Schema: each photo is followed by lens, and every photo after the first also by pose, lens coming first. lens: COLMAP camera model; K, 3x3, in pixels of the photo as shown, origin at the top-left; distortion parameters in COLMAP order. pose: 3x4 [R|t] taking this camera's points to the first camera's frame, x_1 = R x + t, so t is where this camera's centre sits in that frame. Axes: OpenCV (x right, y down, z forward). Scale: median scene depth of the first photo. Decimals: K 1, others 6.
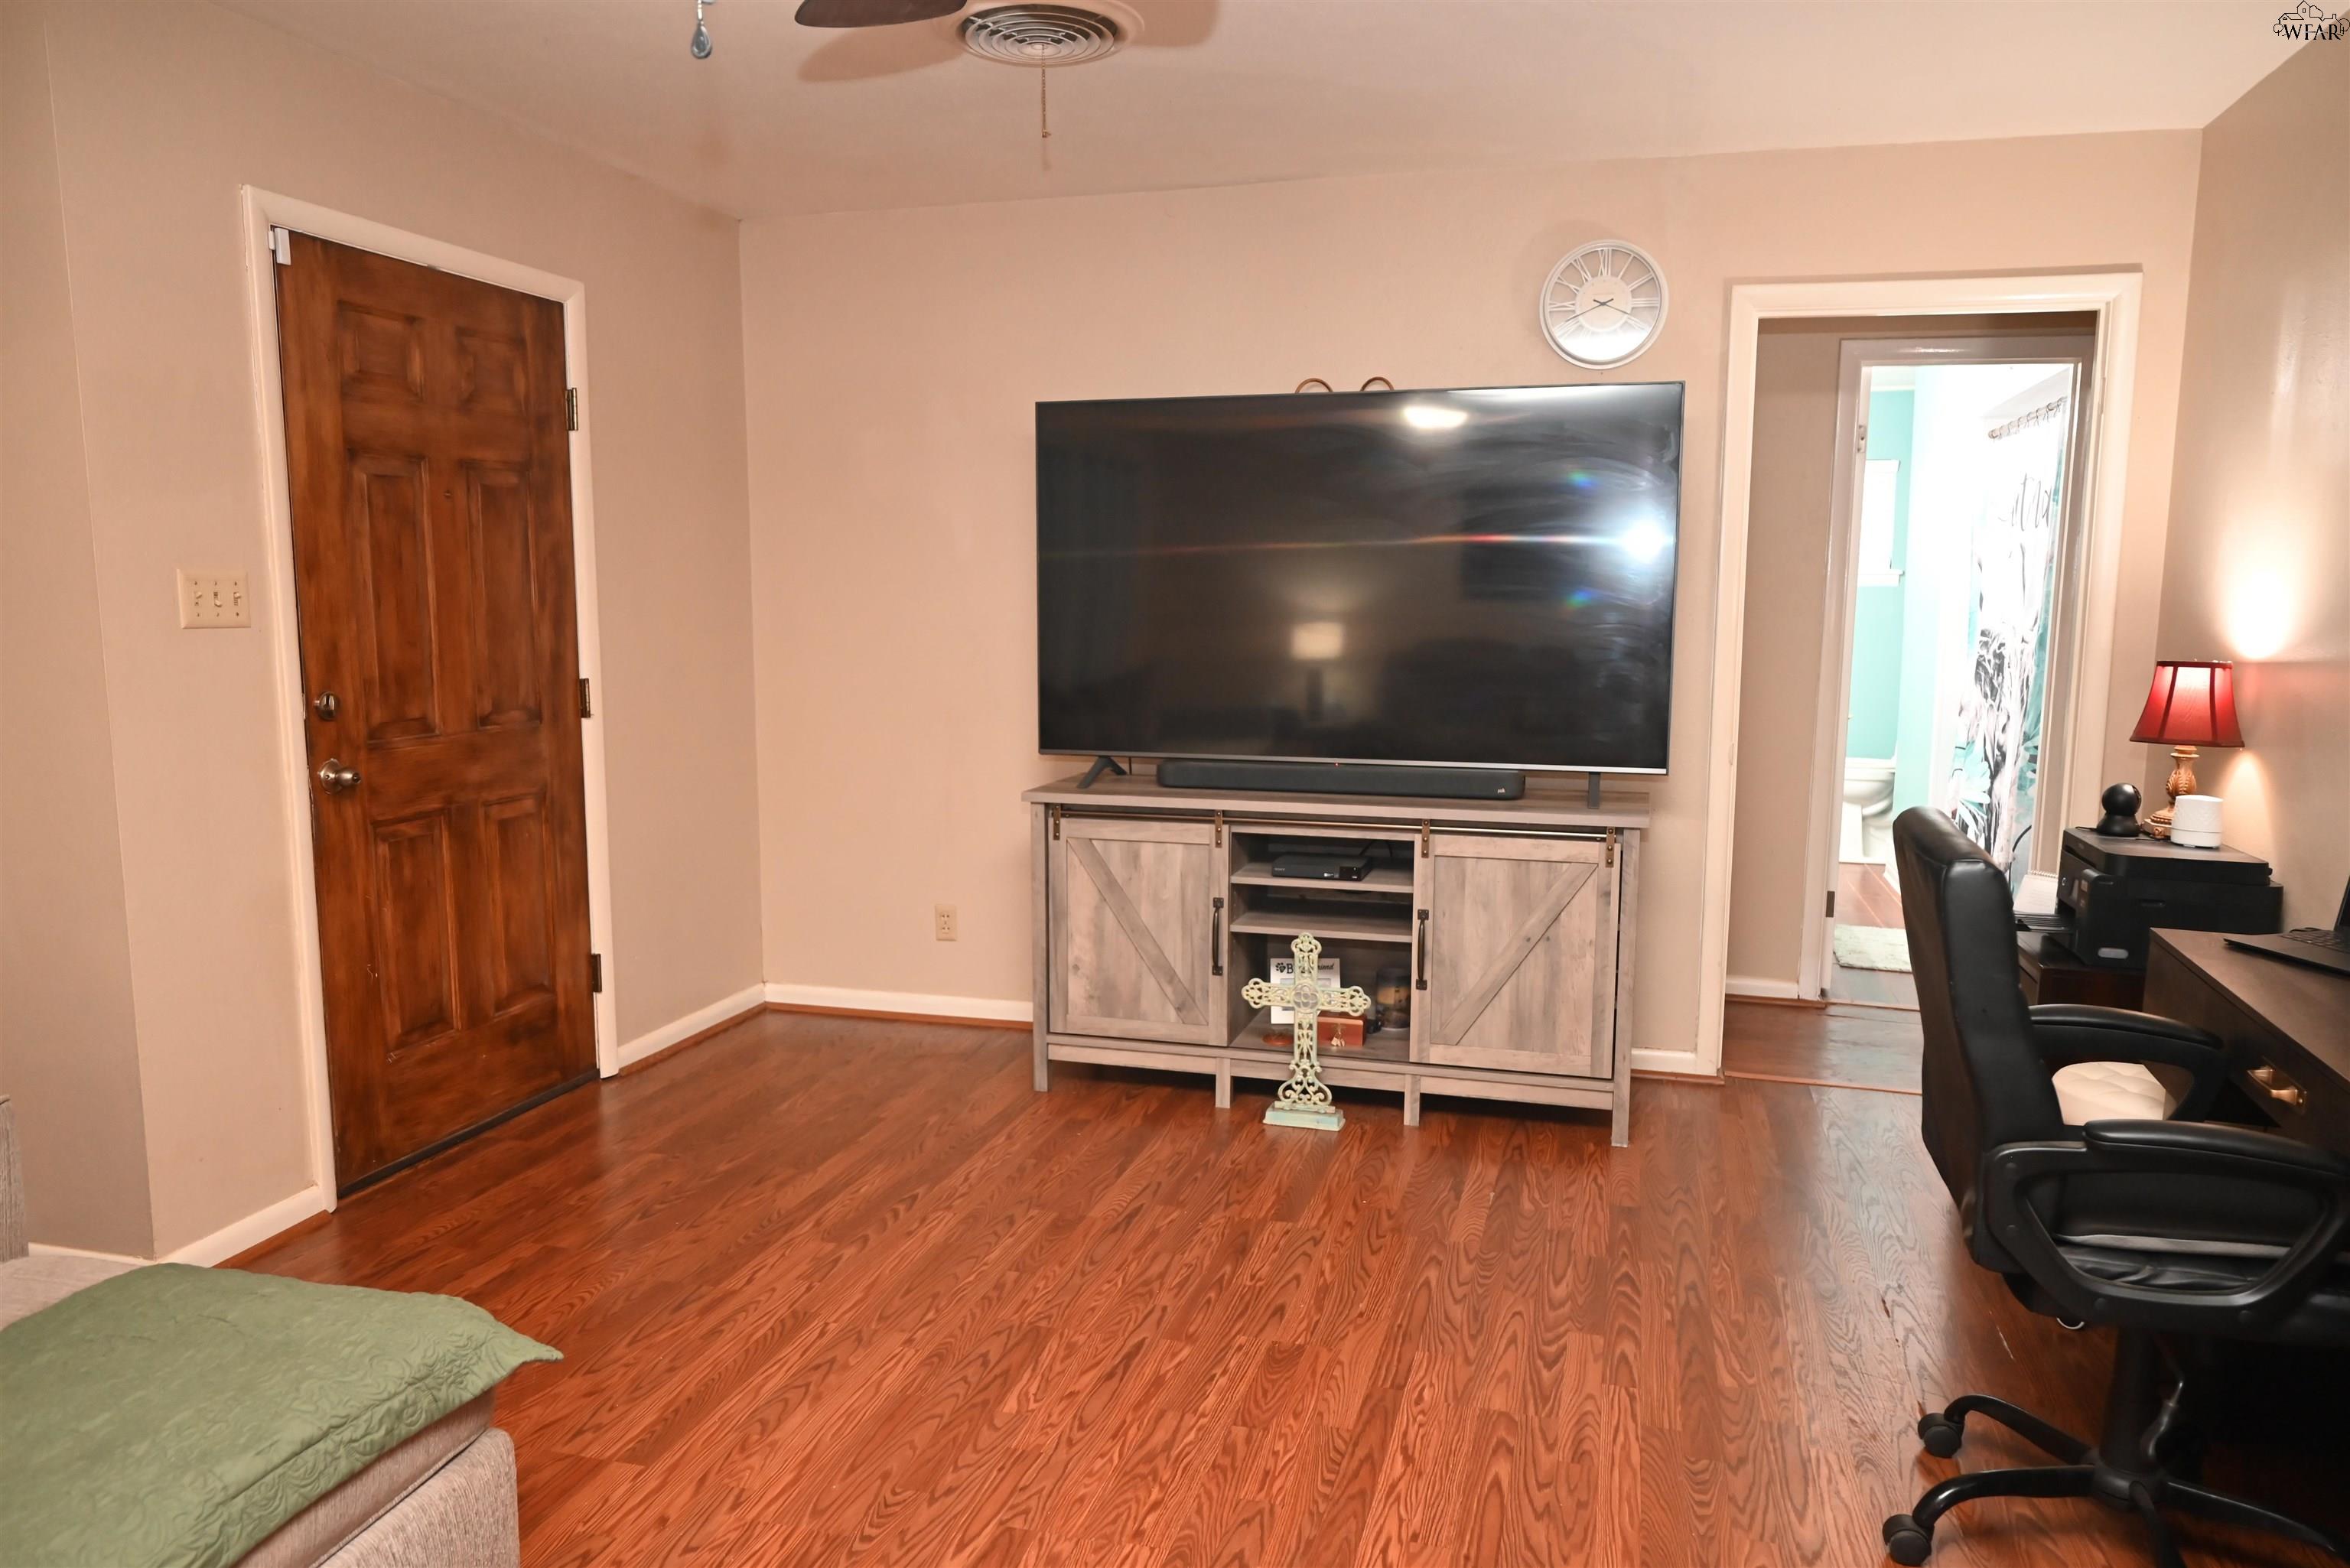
lens RADIAL K [[1600.1, 0, 1189.9], [0, 1600.1, 799.1], [0, 0, 1]] dist [0.002209, -0.001097]
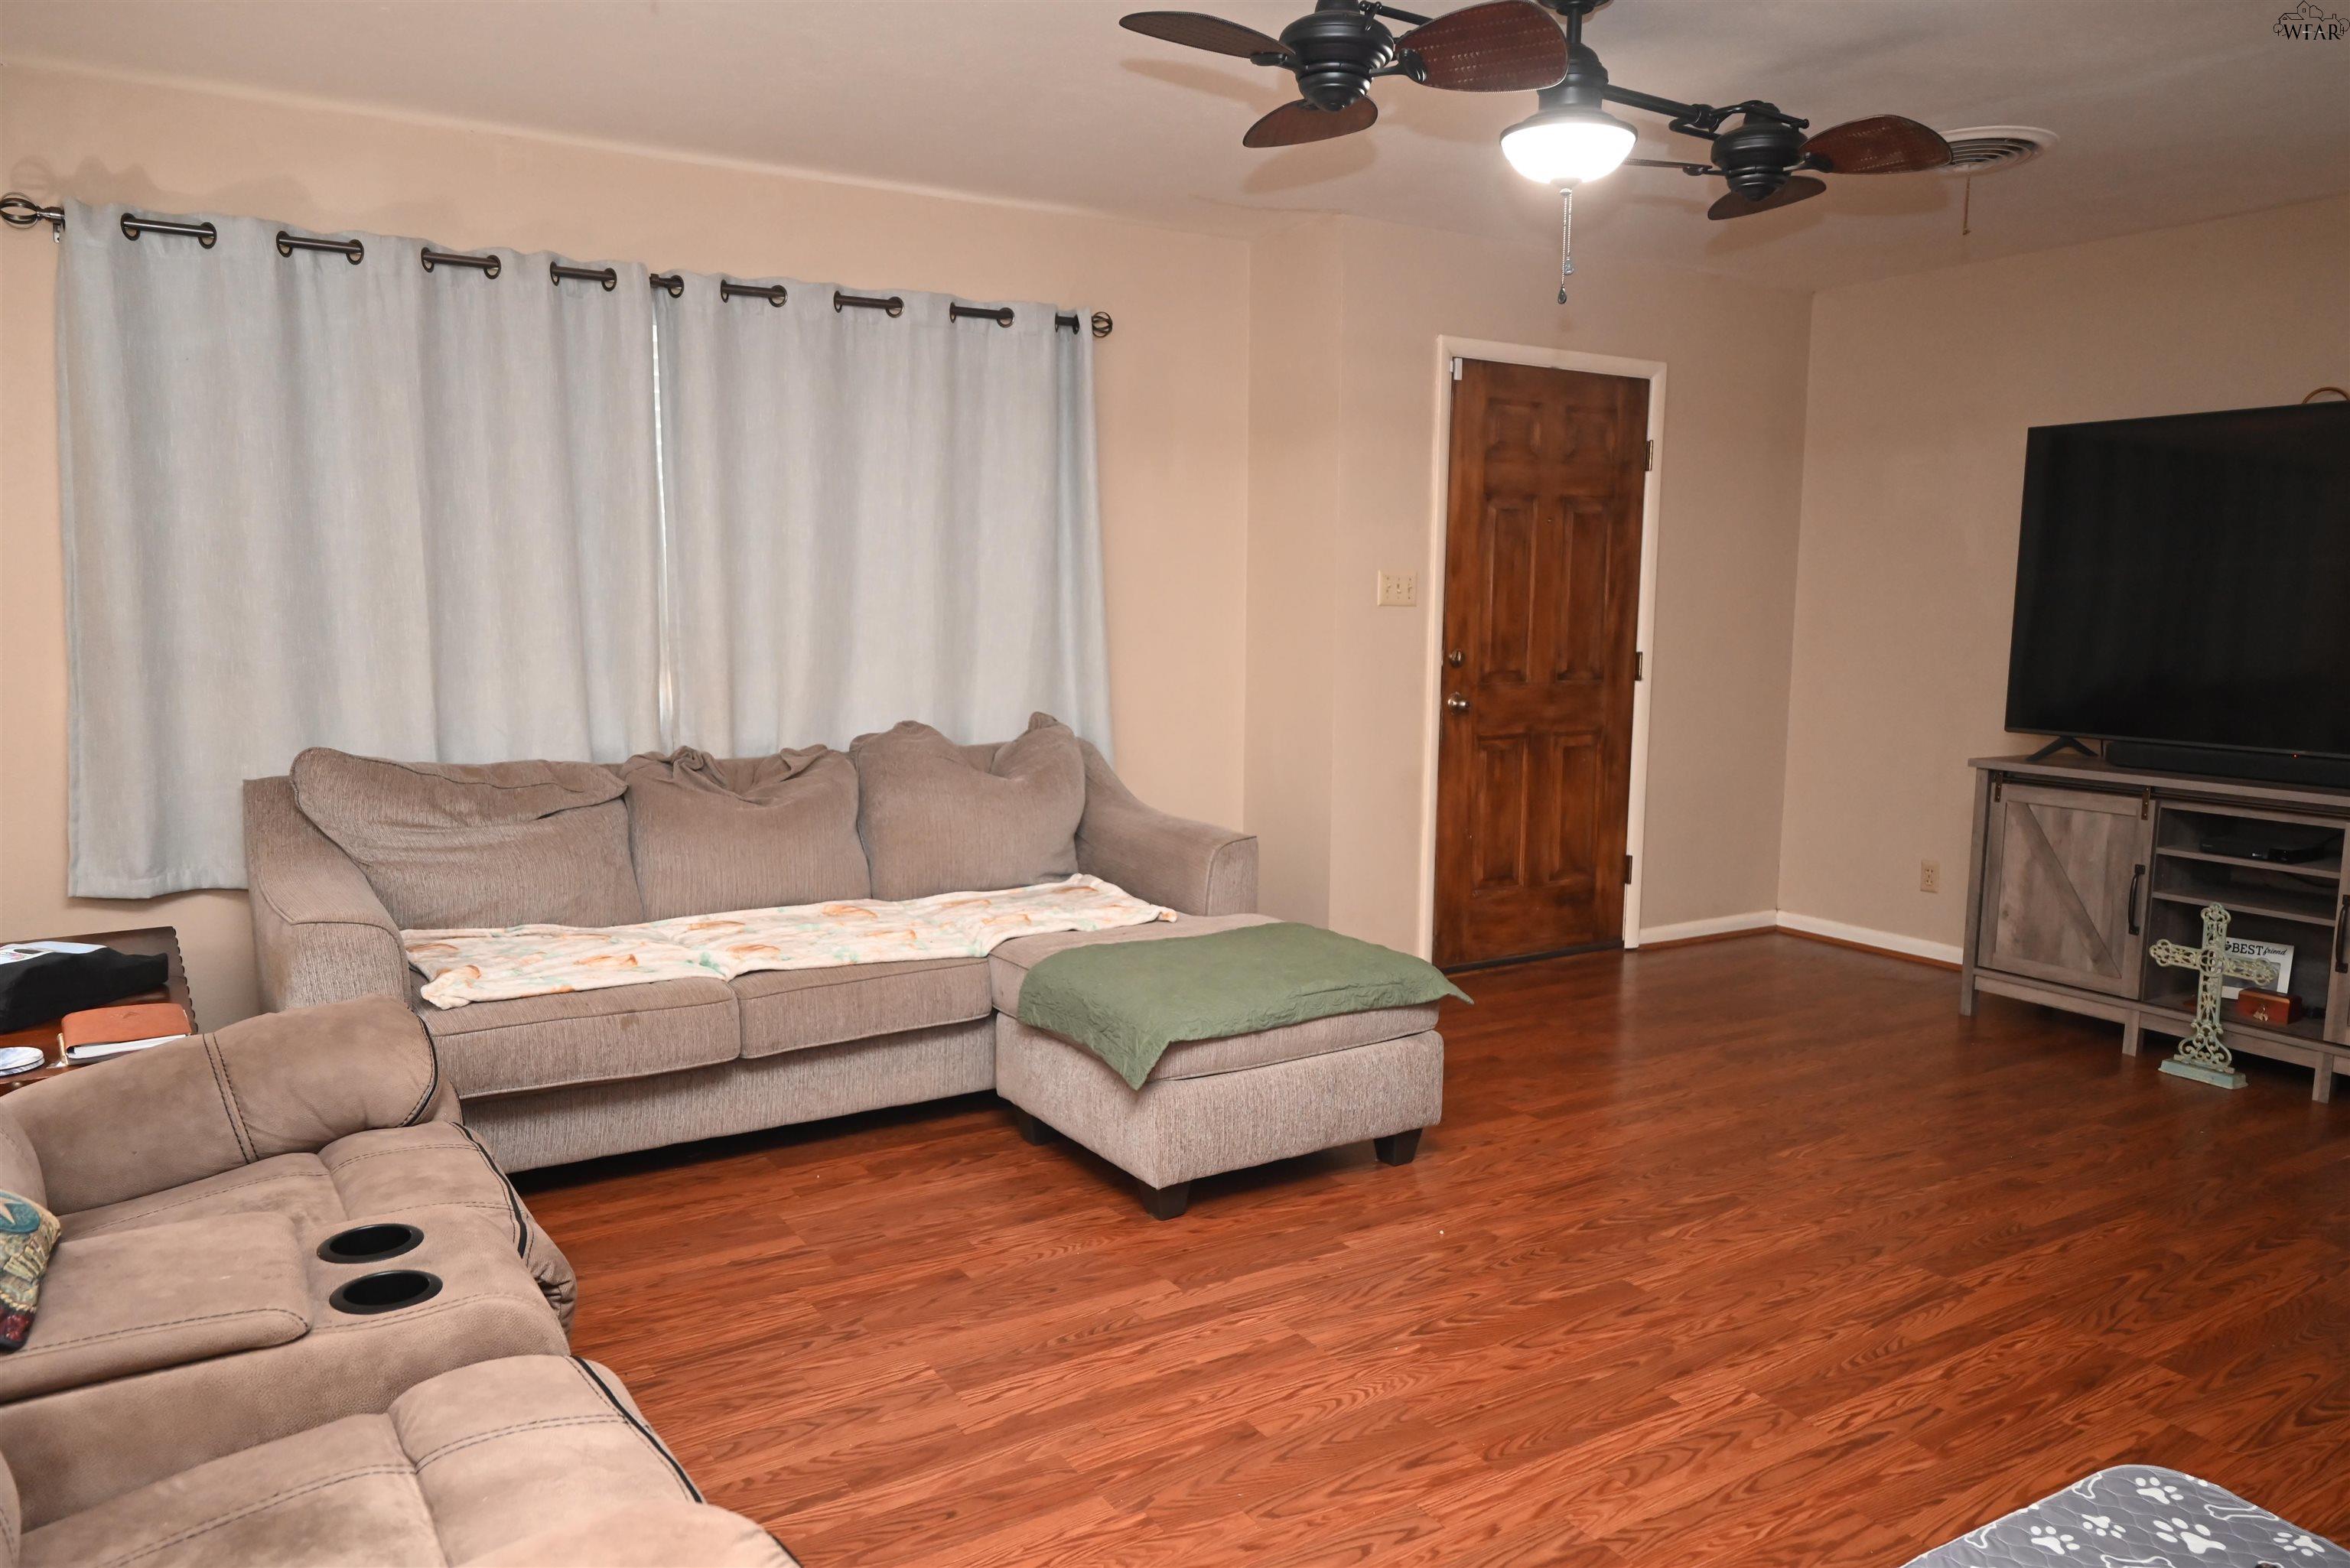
lens RADIAL K [[1600.1, 0, 1189.9], [0, 1600.1, 799.1], [0, 0, 1]] dist [0.002209, -0.001097]
pose [[0.738369, 0.092972, -0.667958, 0.280318], [-0.097985, 0.994731, 0.030141, 0.049147], [0.667241, 0.043195, 0.743588, -0.284347]]
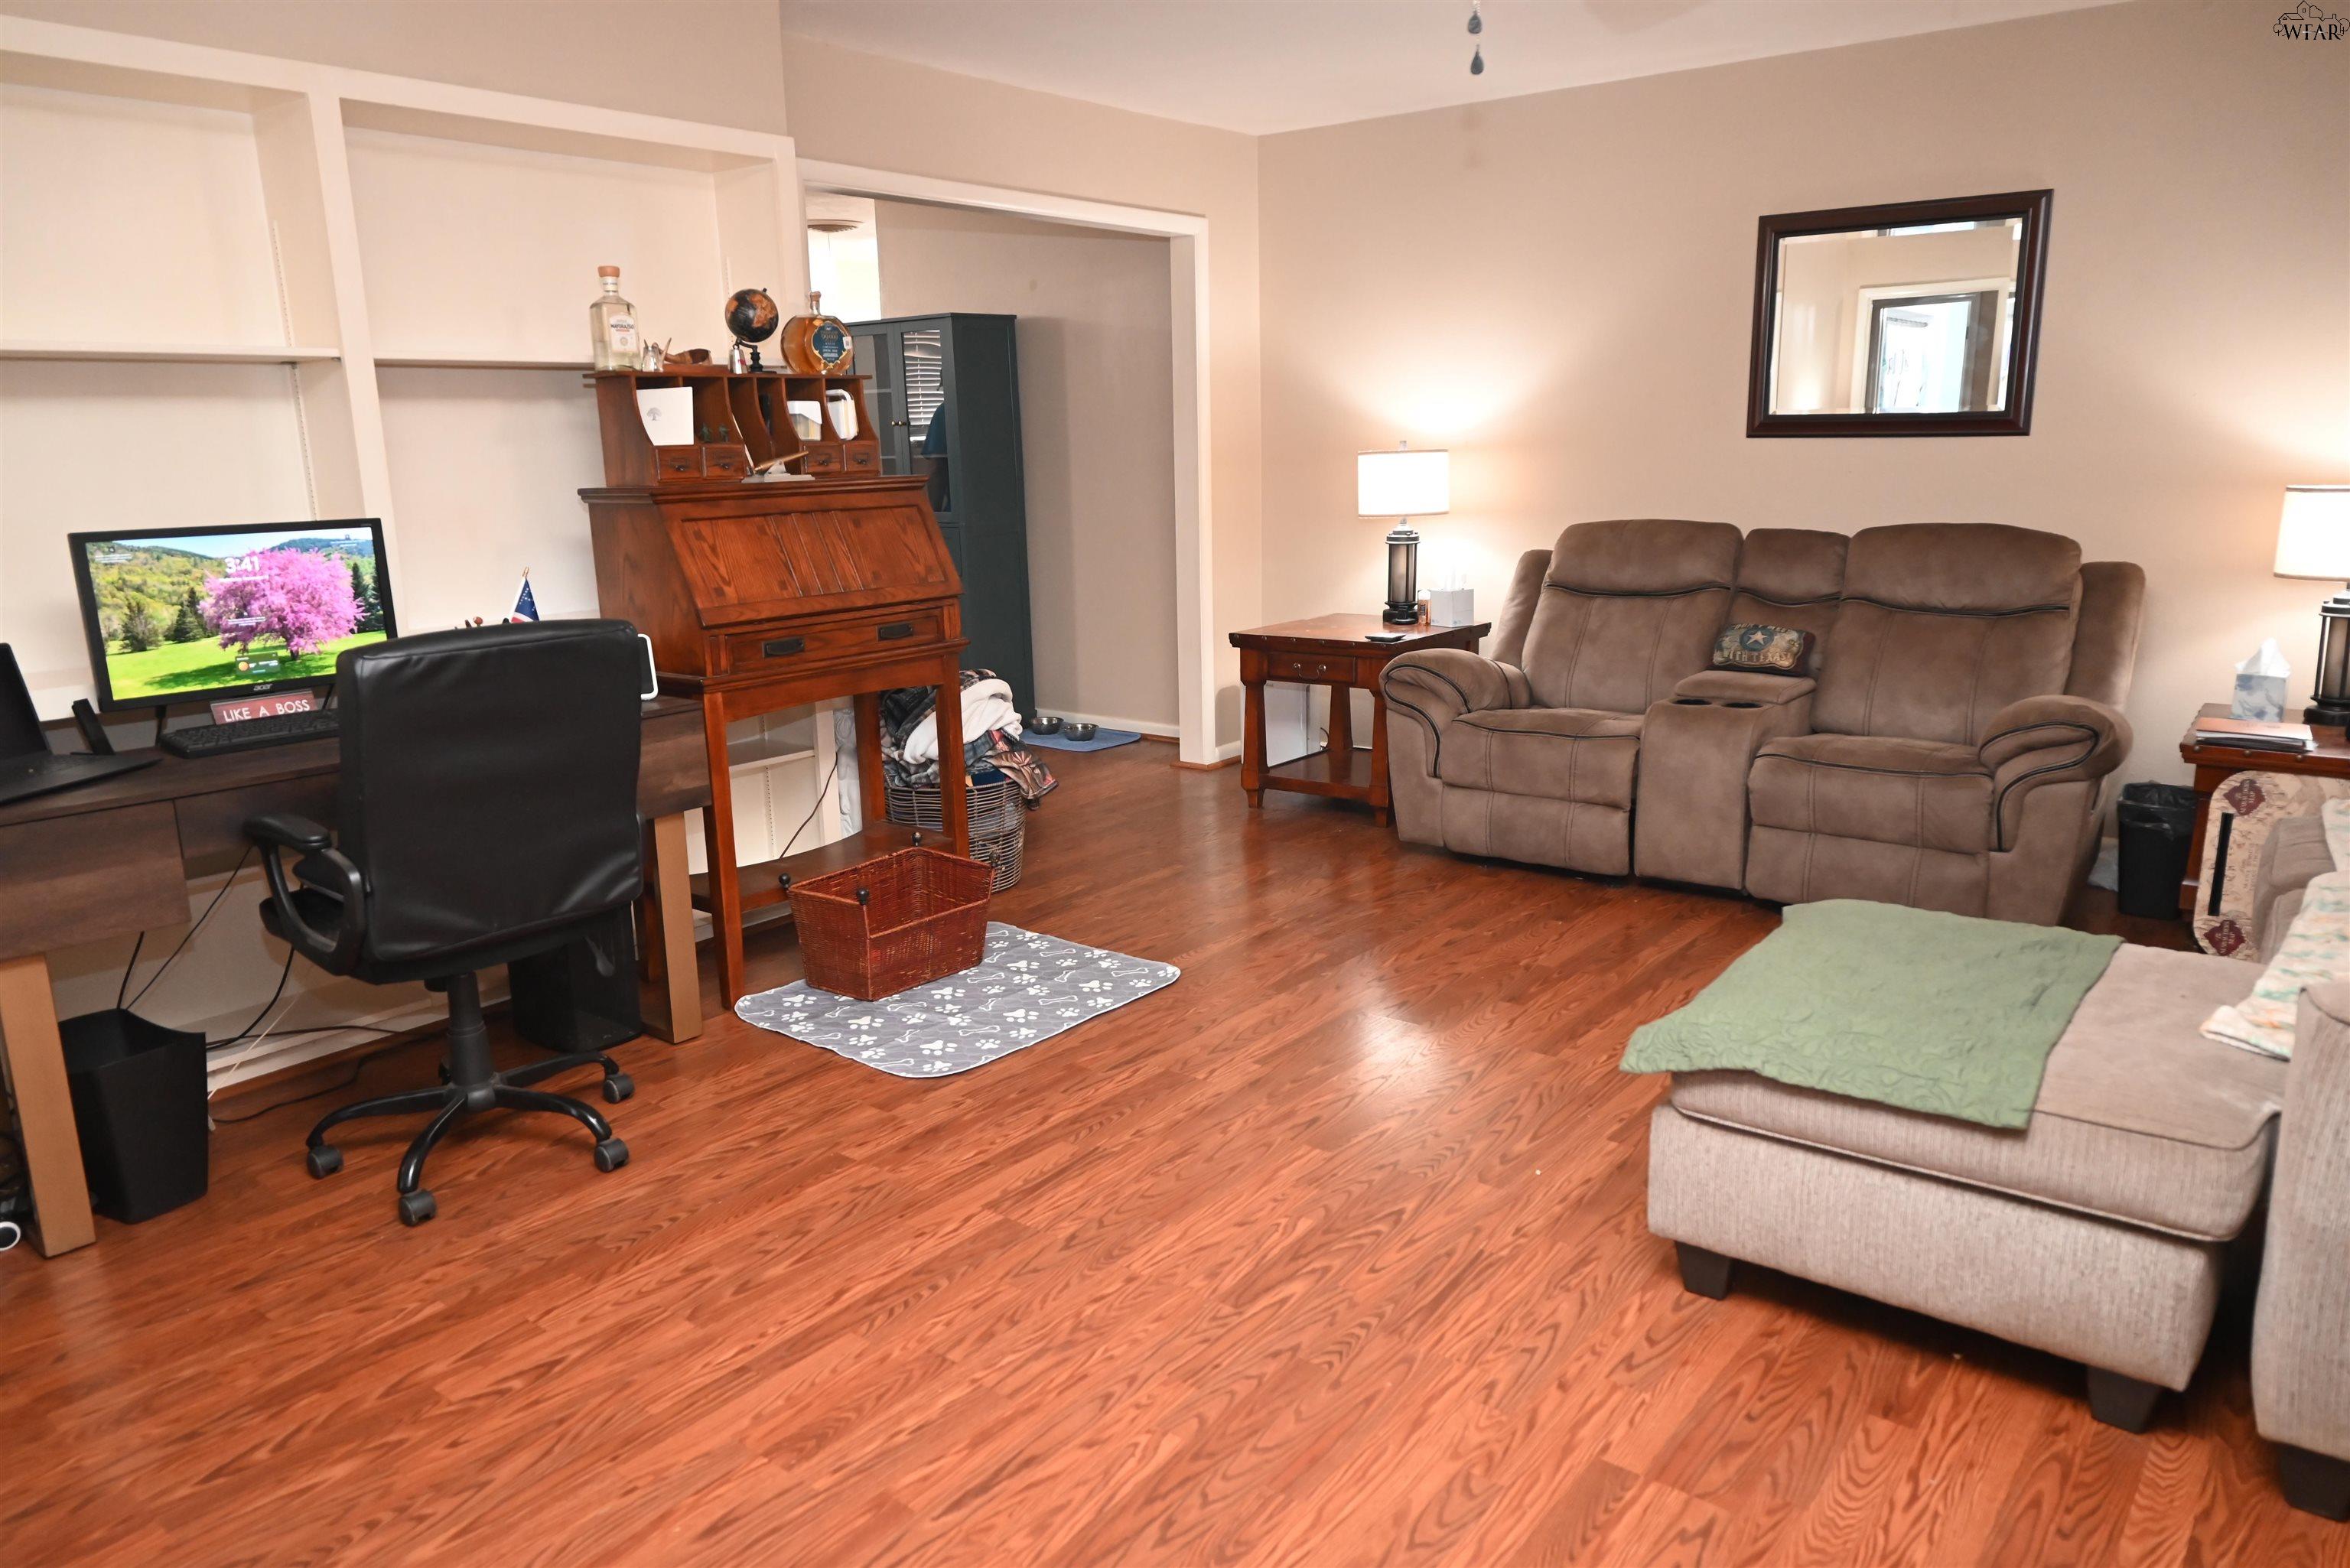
lens RADIAL K [[1600.1, 0, 1189.9], [0, 1600.1, 799.1], [0, 0, 1]] dist [0.002209, -0.001097]
pose [[-0.924525, -0.075823, 0.373502, -0.267145], [0.062875, 0.936237, 0.345697, -0.138855], [-0.375898, 0.343089, -0.860808, 1.055569]]
